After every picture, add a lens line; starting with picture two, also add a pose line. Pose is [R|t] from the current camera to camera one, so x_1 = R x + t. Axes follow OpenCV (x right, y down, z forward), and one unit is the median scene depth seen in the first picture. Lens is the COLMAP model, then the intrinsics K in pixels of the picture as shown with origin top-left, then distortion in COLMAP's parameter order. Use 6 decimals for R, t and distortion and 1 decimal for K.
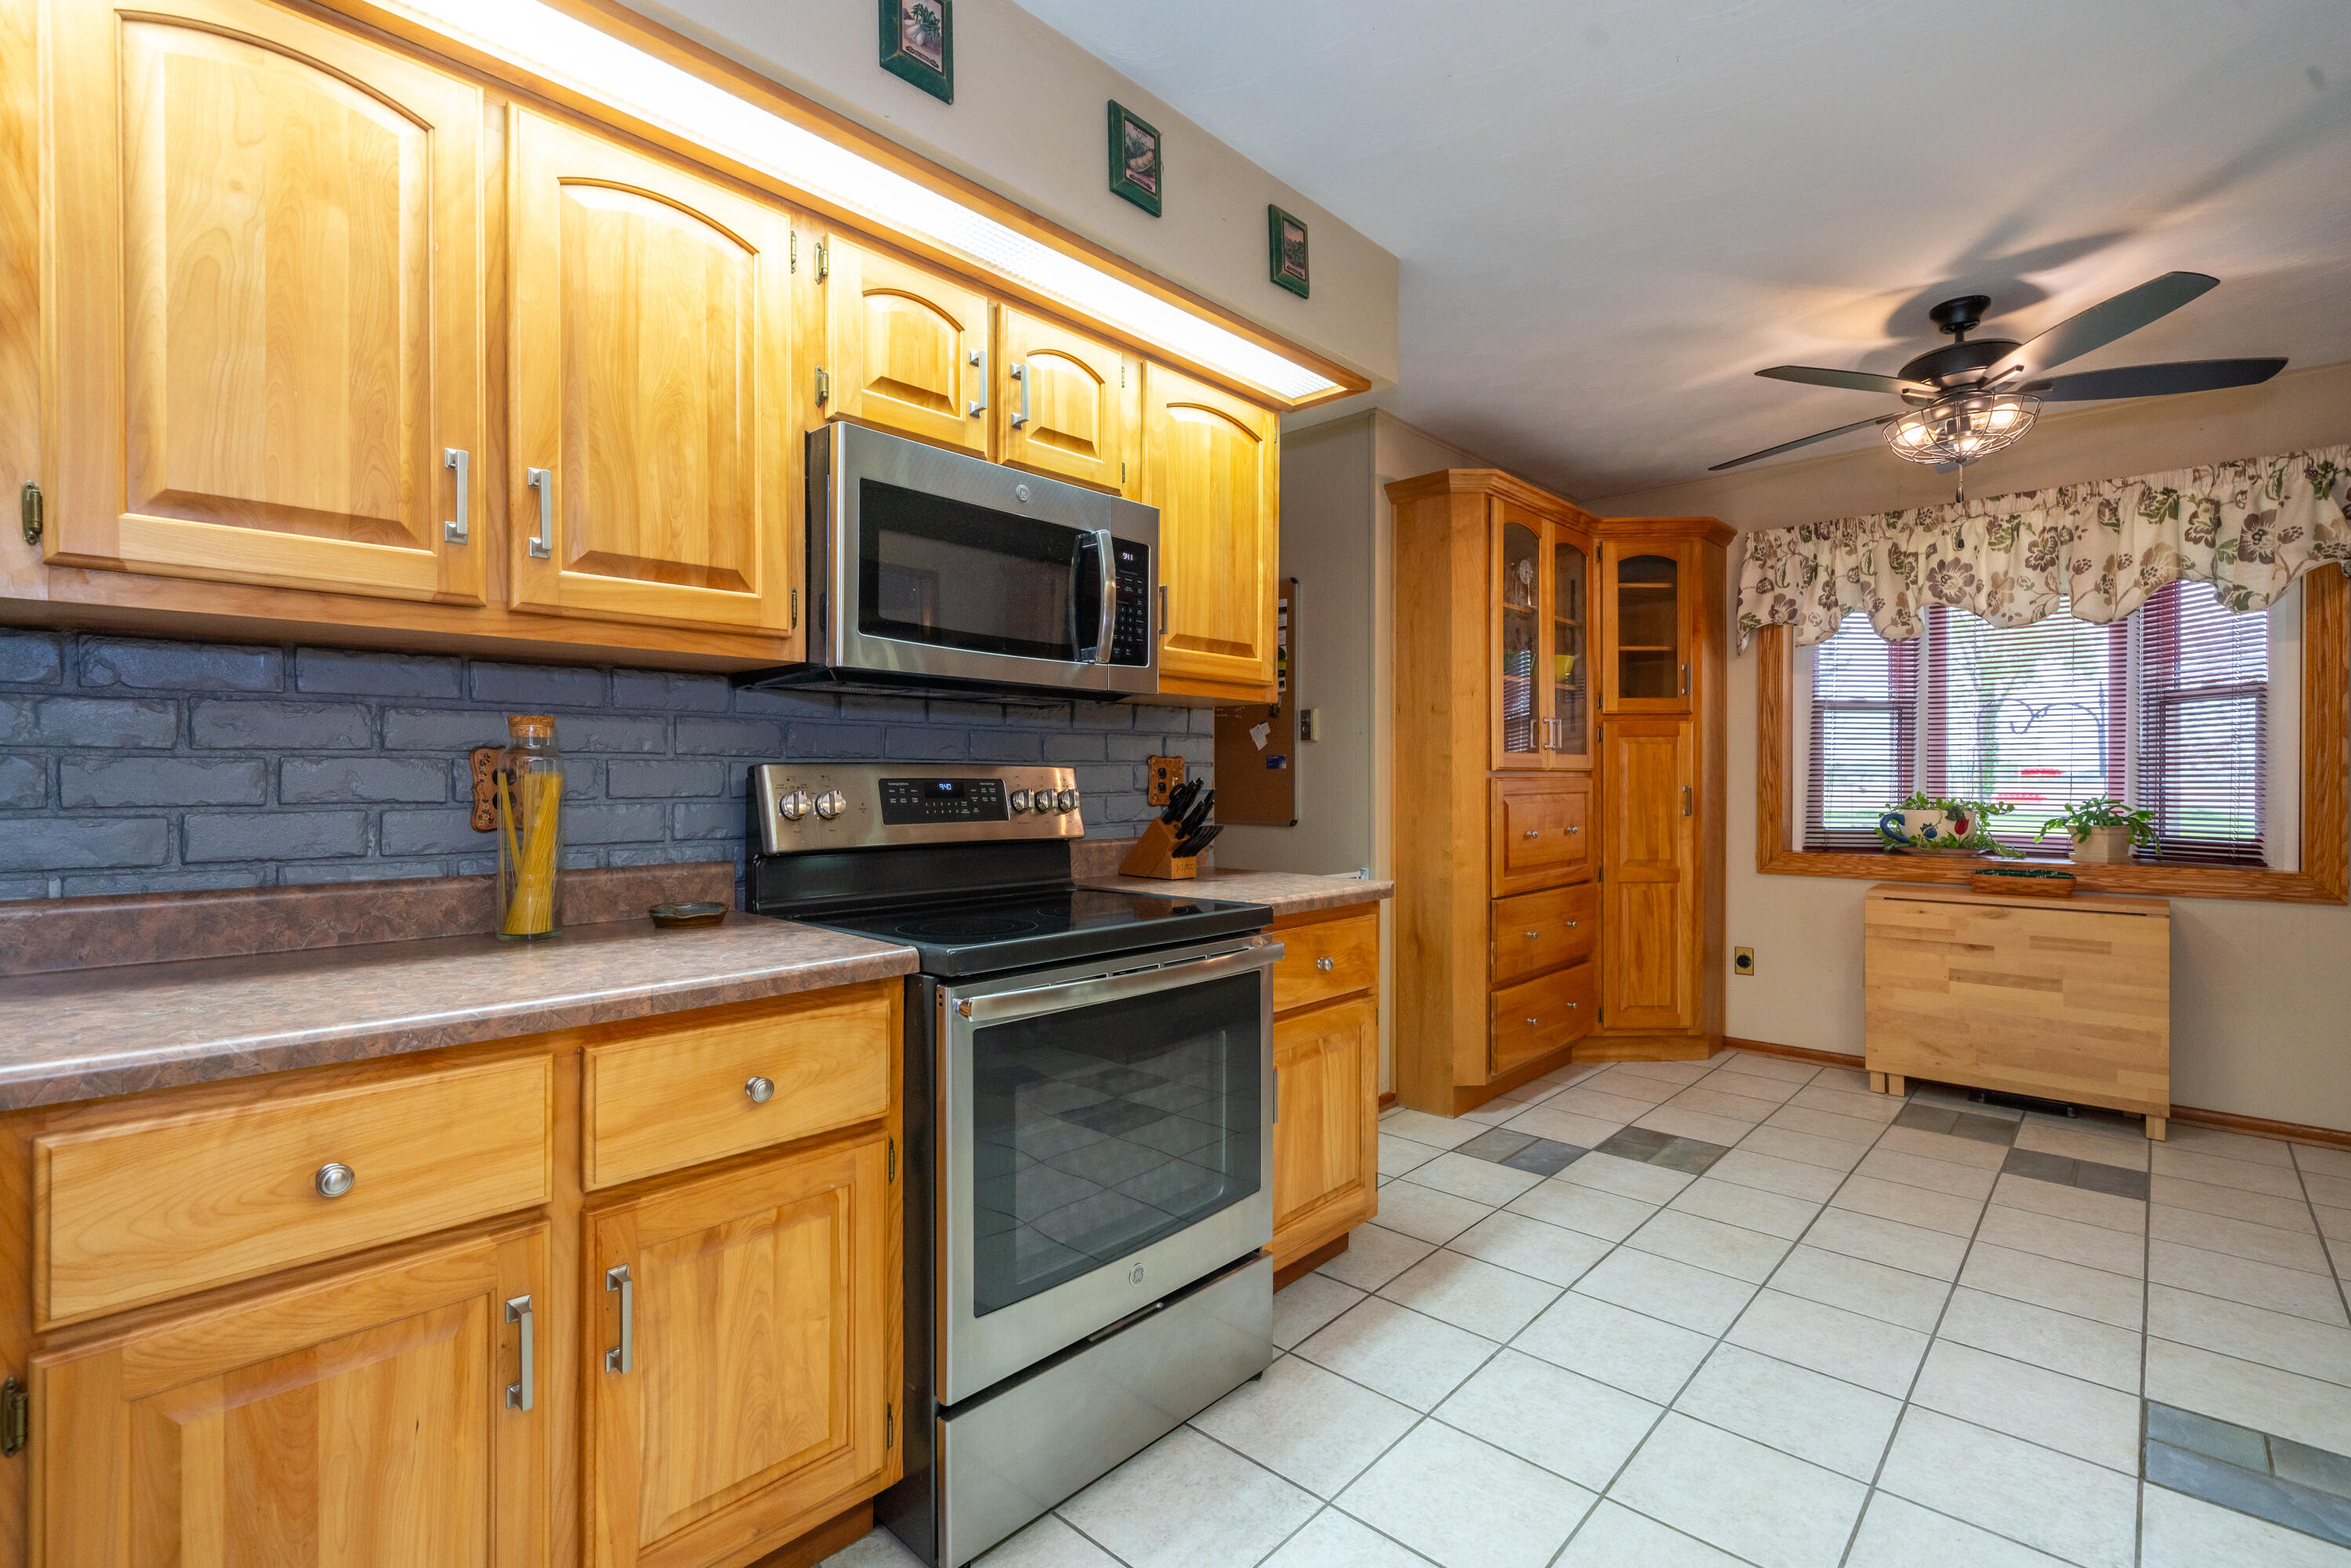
lens RADIAL K [[1053.2, 0, 1158.2], [0, 1053.2, 783.4], [0, 0, 1]] dist [0.000369, 0.000423]
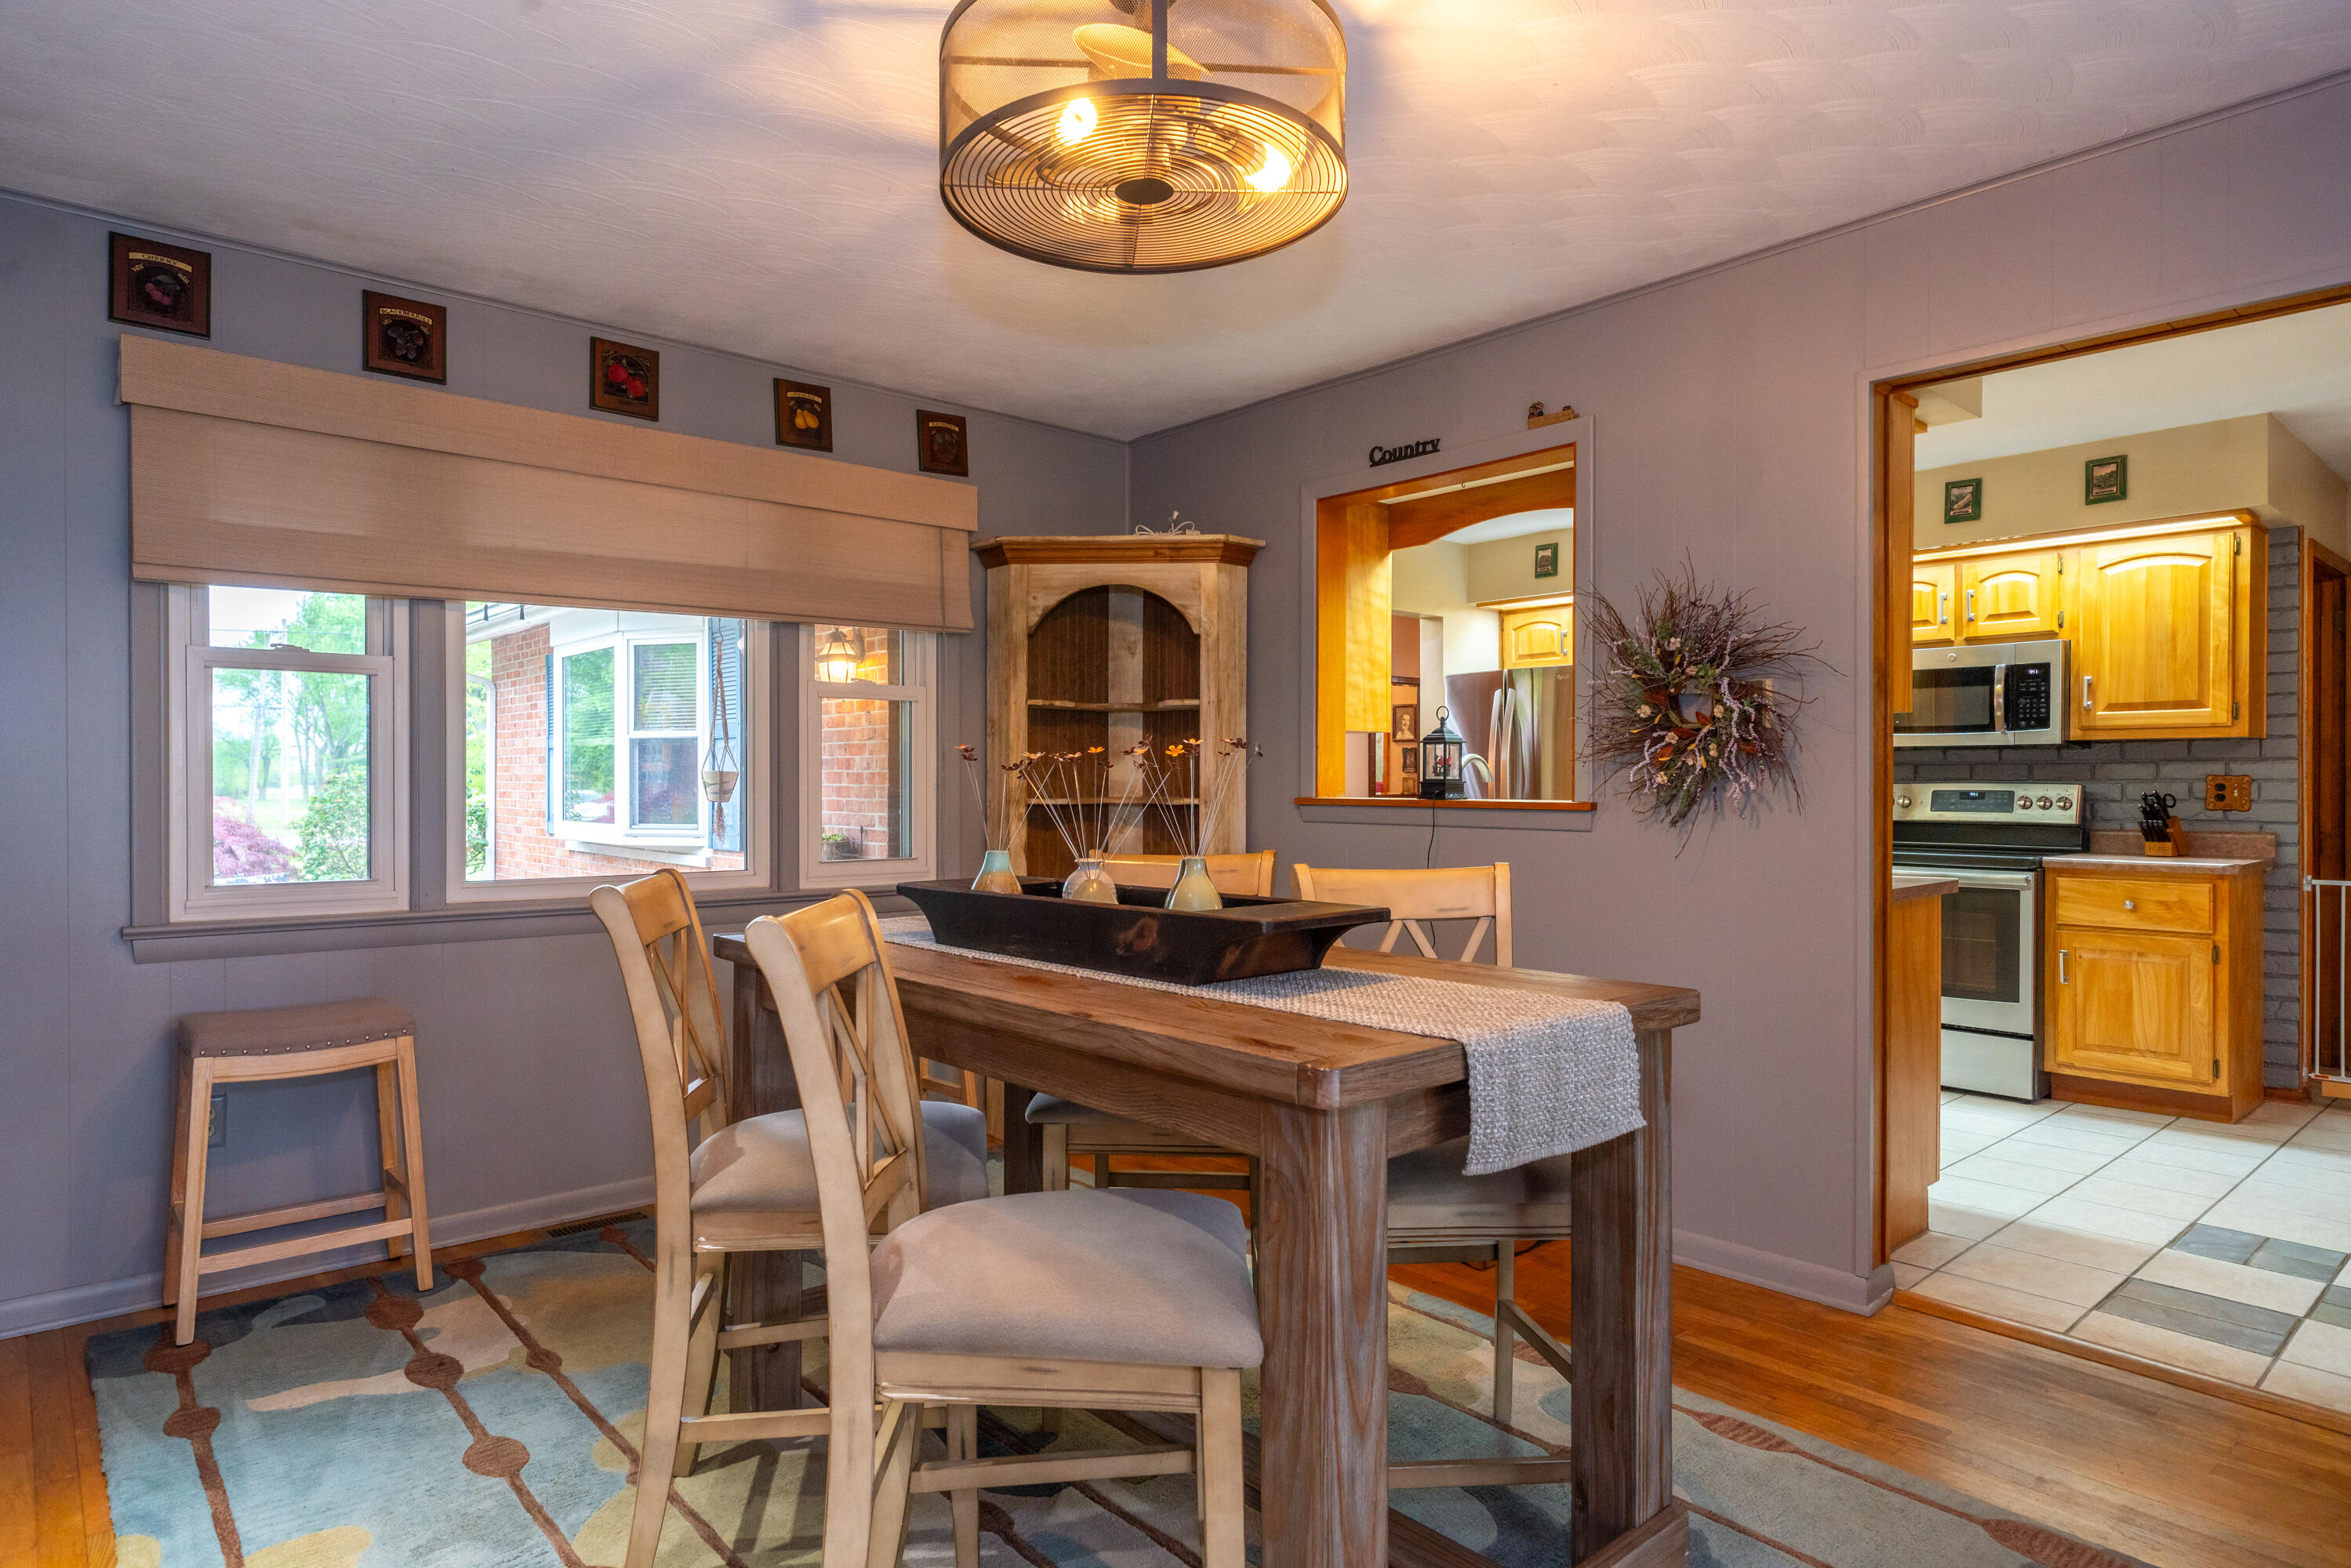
lens RADIAL K [[1290.1, 0, 1175.5], [0, 1290.1, 784.0], [0, 0, 1]] dist [-0.002298, -0.000156]
pose [[-0.084874, 0.000860, -0.996391, 1.457937], [-0.005791, 0.999982, 0.001356, -0.006430], [0.996375, 0.005885, -0.084868, -0.194678]]
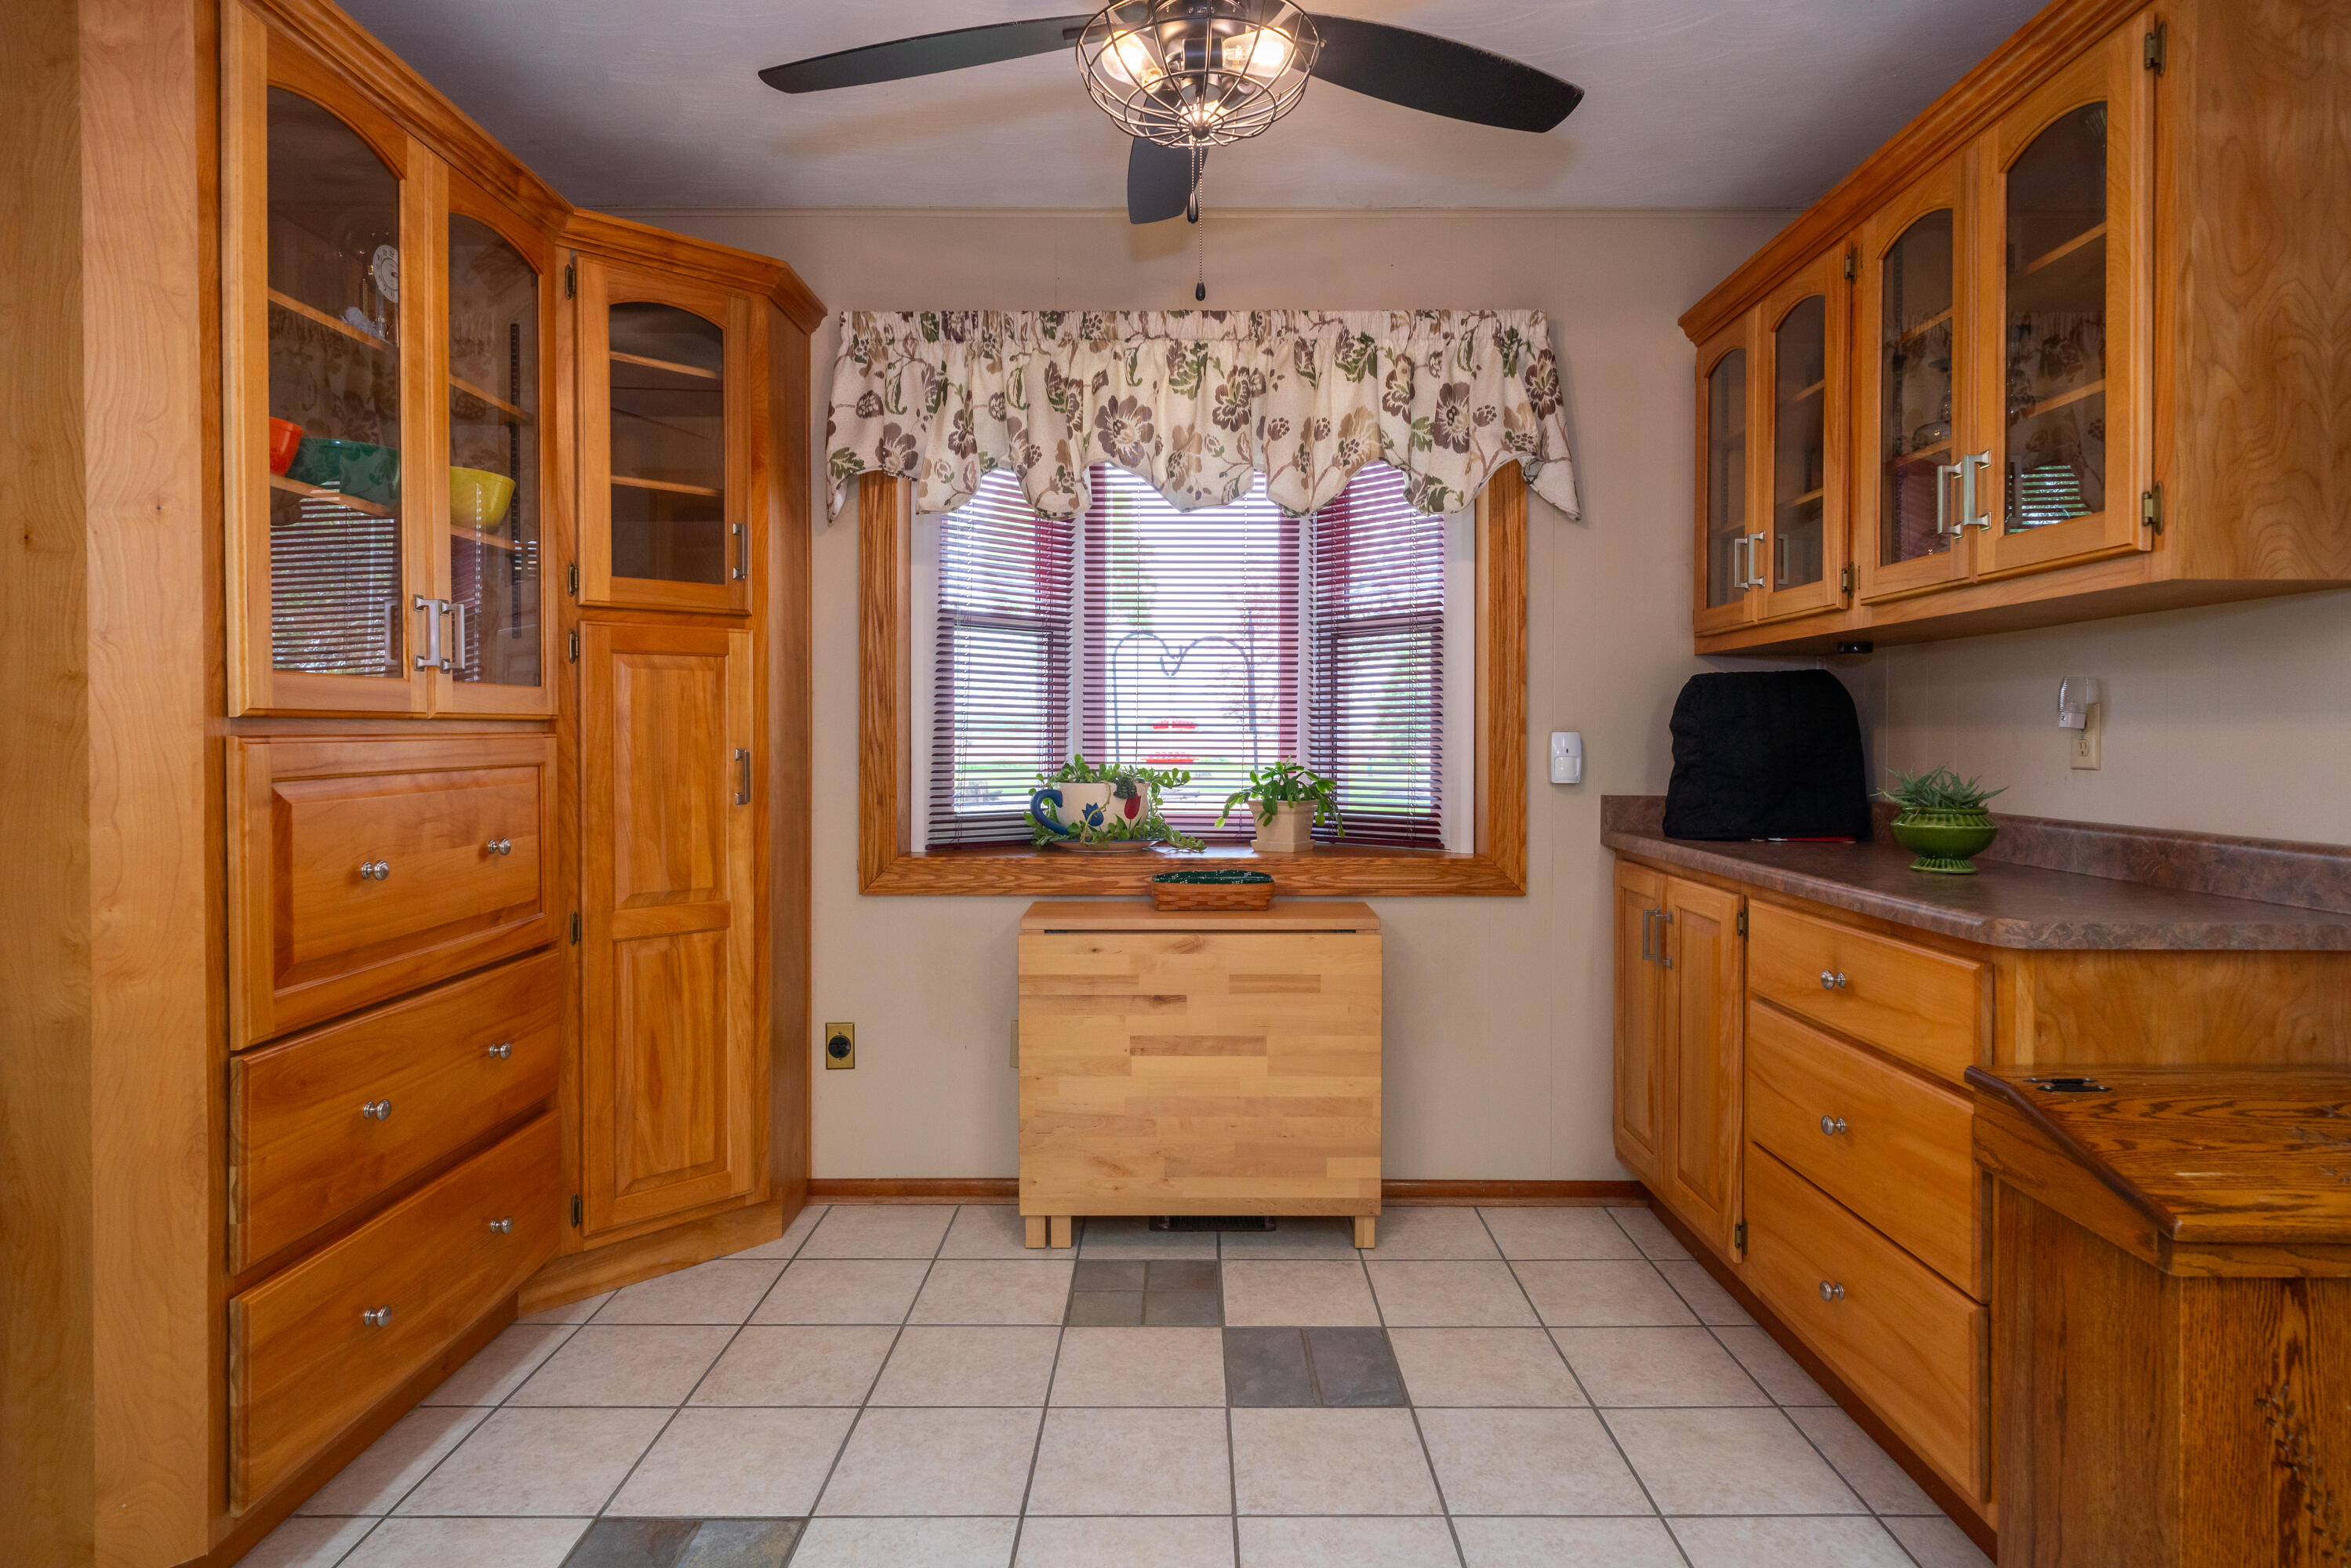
lens RADIAL K [[1307.2, 0, 1184.7], [0, 1307.2, 741.7], [0, 0, 1]] dist [-0.000036, 0.000821]
pose [[0.727358, -0.004575, 0.686243, 0.245361], [0.001410, 0.999986, 0.005172, -0.005340], [-0.686257, -0.002795, 0.727354, 0.422366]]
